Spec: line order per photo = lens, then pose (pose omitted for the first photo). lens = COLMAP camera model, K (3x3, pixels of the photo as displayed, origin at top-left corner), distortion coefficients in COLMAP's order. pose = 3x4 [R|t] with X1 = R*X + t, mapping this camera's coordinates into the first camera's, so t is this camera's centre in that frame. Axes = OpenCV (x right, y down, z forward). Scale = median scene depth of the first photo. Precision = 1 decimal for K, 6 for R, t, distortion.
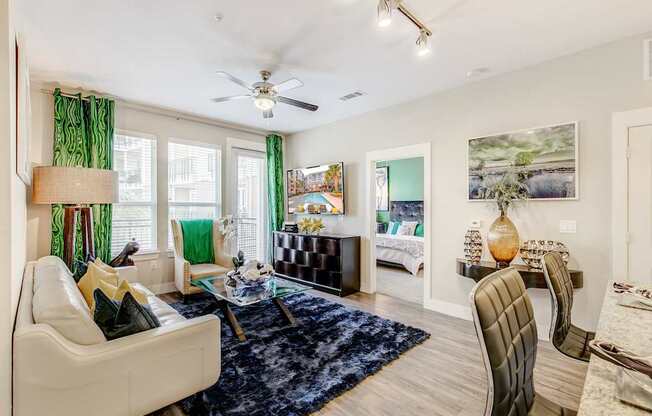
lens RADIAL K [[294.3, 0, 323.3], [0, 294.3, 207.6], [0, 0, 1]] dist [0.021058, 0.000096]
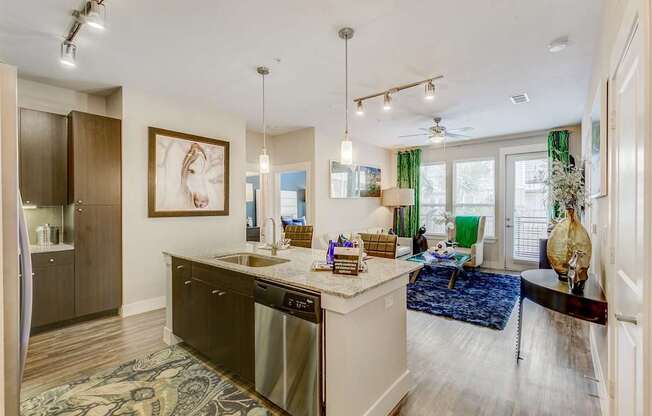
lens RADIAL K [[294.3, 0, 323.3], [0, 294.3, 207.6], [0, 0, 1]] dist [0.021058, 0.000096]
pose [[0.111920, 0.007034, -0.993692, 0.530530], [-0.001271, 0.999975, 0.006935, -0.005119], [0.993716, 0.000487, 0.111926, 0.109606]]
